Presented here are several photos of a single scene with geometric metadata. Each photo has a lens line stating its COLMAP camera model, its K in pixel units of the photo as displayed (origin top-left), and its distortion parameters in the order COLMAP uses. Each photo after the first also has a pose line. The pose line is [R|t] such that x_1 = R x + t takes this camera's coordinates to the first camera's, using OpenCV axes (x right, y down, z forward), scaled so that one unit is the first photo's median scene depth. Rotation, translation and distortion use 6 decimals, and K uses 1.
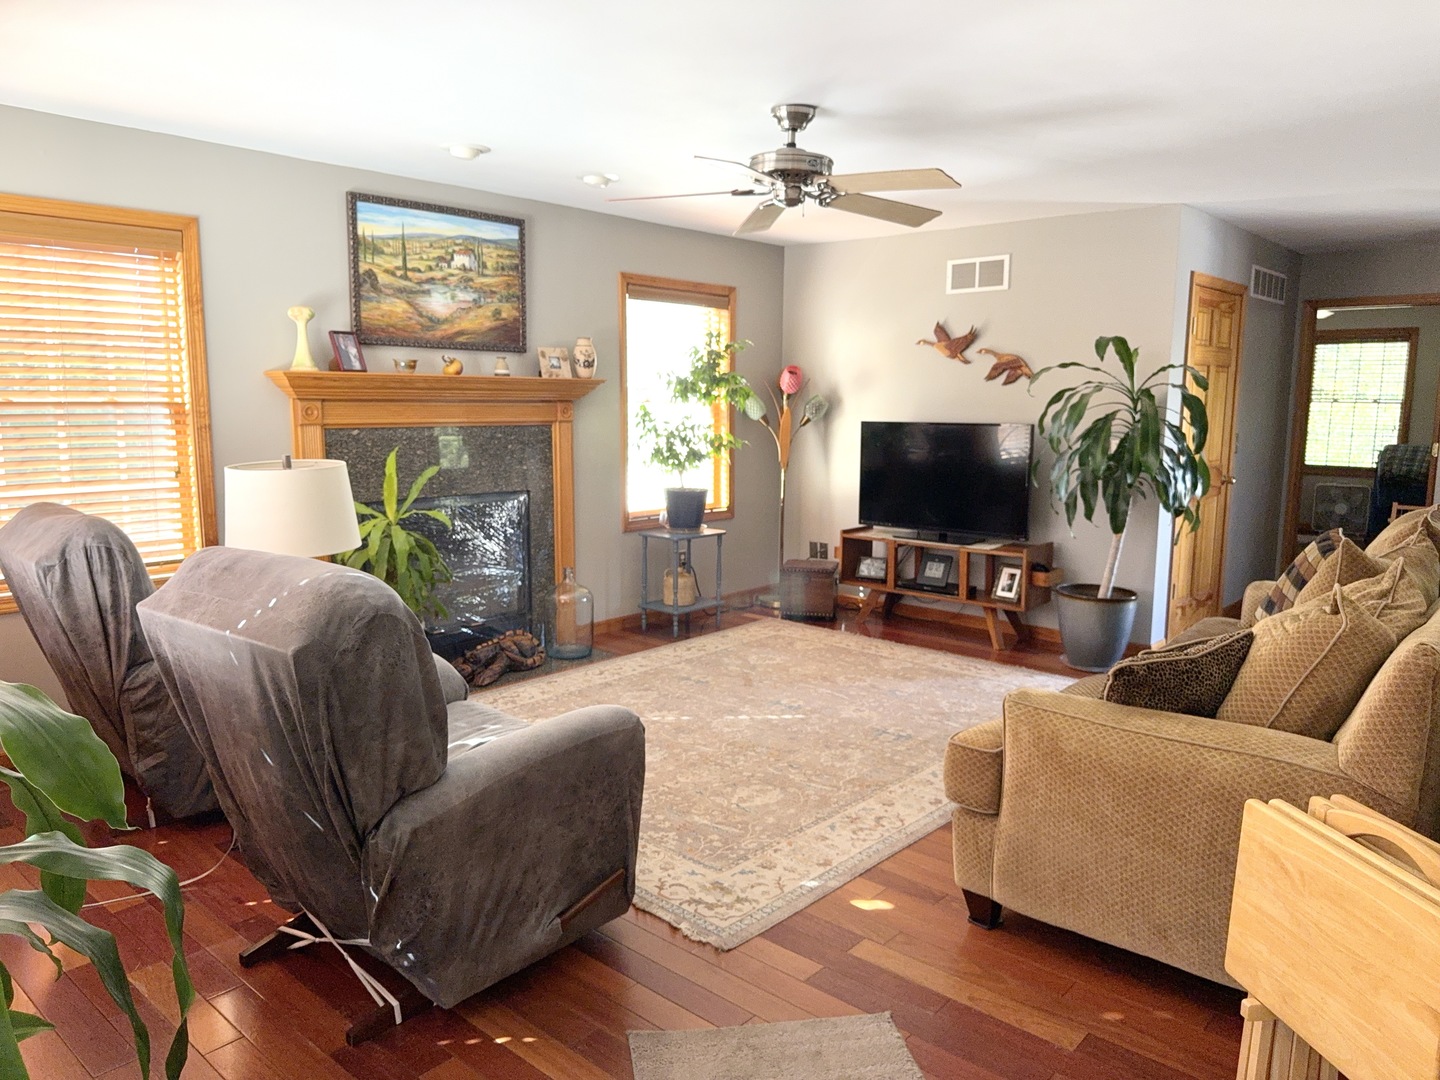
lens RADIAL K [[1020.0, 0, 720.1], [0, 1020.0, 547.6], [0, 0, 1]] dist [0.152848, -0.276019]
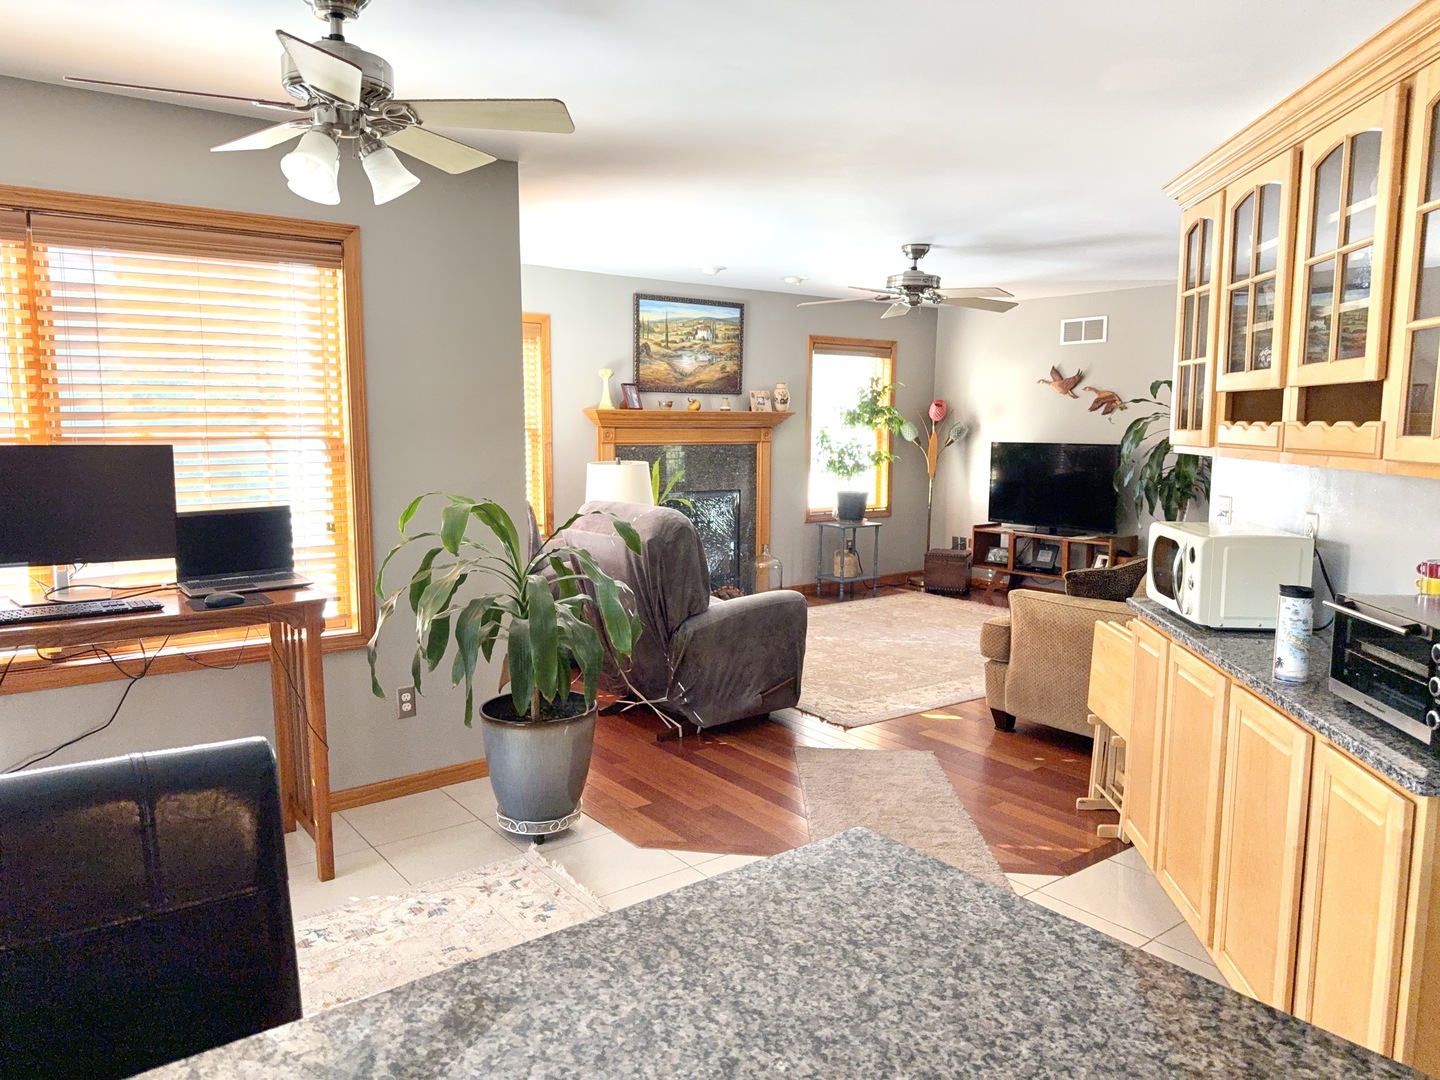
lens RADIAL K [[1020.0, 0, 720.1], [0, 1020.0, 547.6], [0, 0, 1]] dist [0.152848, -0.276019]
pose [[0.982216, 0.023878, -0.186227, 0.059101], [-0.028439, 0.999357, -0.021857, 0.062618], [0.185586, 0.026765, 0.982264, -0.442741]]
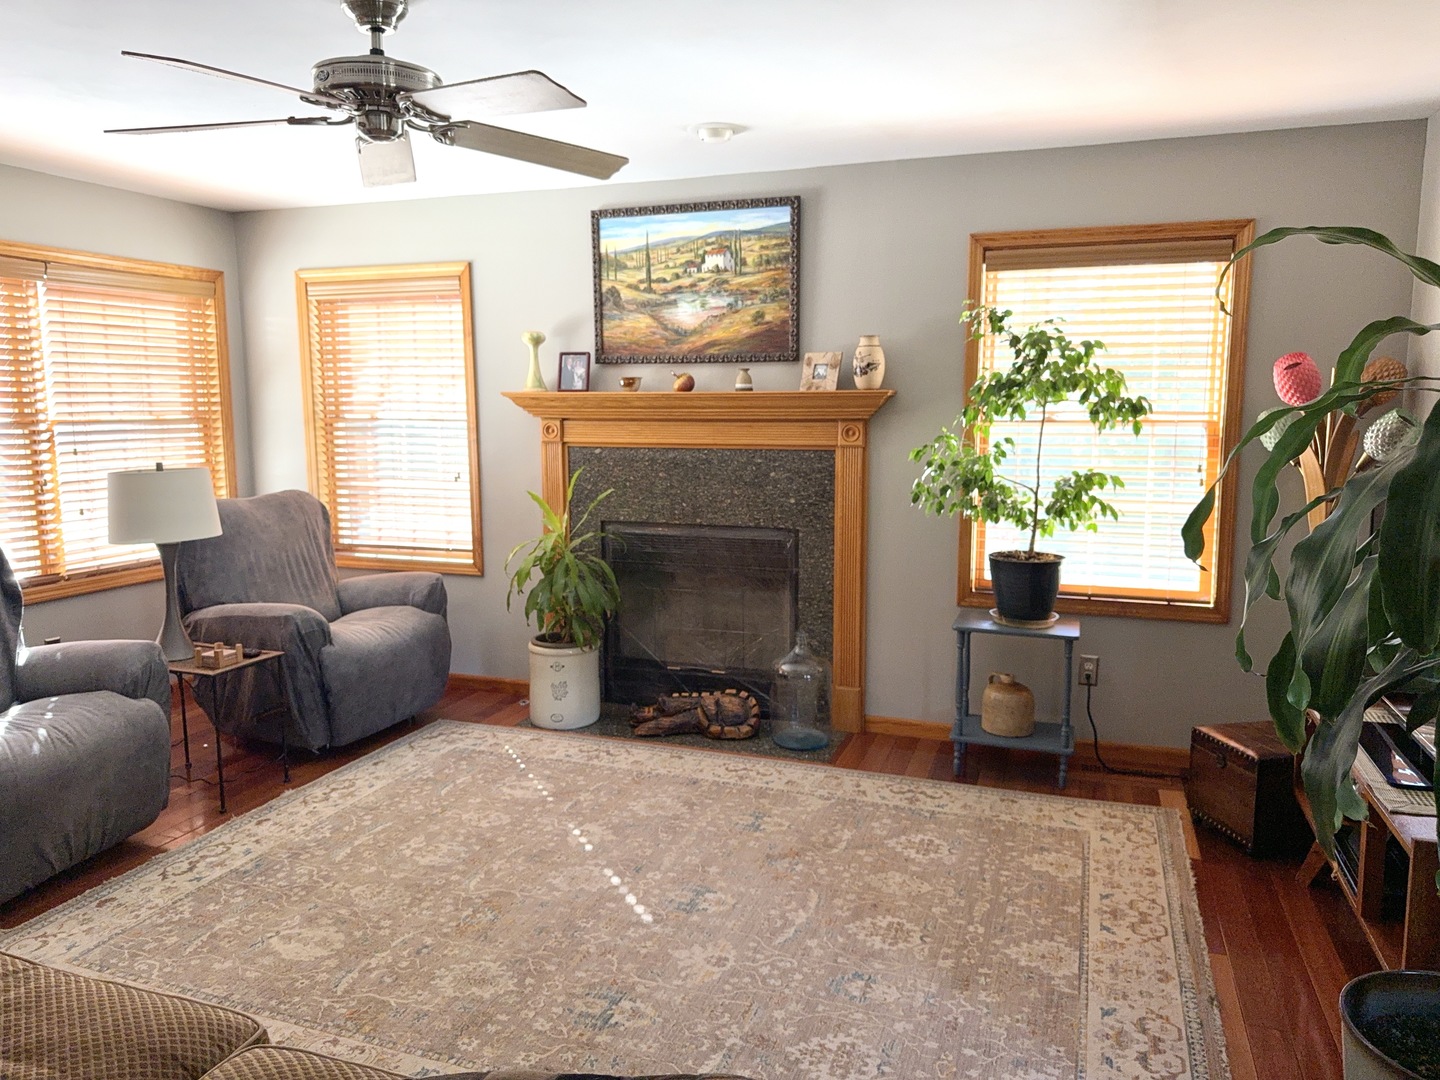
lens RADIAL K [[1020.0, 0, 720.1], [0, 1020.0, 547.6], [0, 0, 1]] dist [0.152848, -0.276019]
pose [[0.366394, 0.123821, -0.922184, 0.593967], [-0.135389, 0.987652, 0.078820, -0.107028], [0.920557, 0.095975, 0.378634, 0.700533]]
